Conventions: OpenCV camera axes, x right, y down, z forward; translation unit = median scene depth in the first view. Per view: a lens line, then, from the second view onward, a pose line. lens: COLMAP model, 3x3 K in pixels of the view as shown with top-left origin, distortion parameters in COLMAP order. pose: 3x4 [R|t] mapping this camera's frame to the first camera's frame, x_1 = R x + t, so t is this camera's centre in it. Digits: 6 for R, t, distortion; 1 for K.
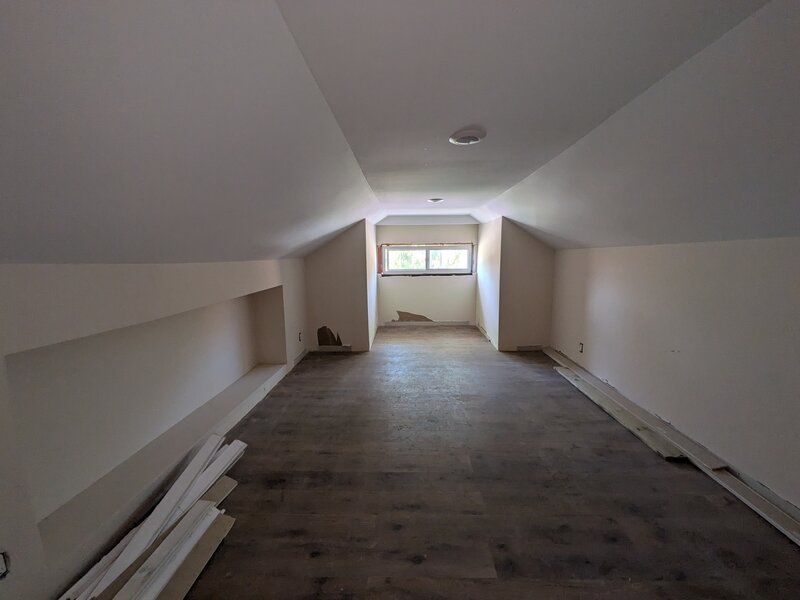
lens RADIAL K [[318.3, 0, 402.8], [0, 318.3, 298.6], [0, 0, 1]] dist [0.000653, -0.000794]
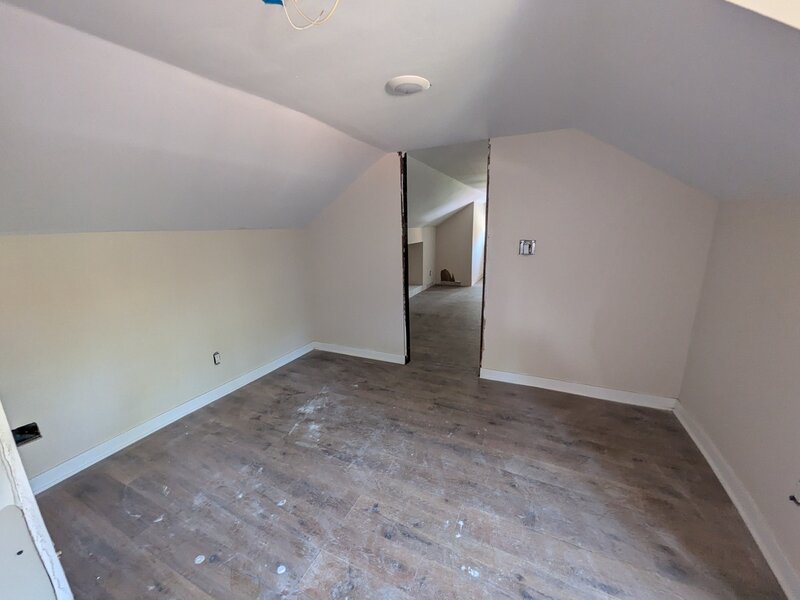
lens RADIAL K [[318.3, 0, 401.8], [0, 318.3, 305.2], [0, 0, 1]] dist [0.000653, -0.000794]
pose [[0.914641, 0.094997, -0.392947, 0.248022], [-0.052069, 0.991585, 0.118522, 0.101490], [0.400900, -0.087945, 0.911891, -0.708763]]
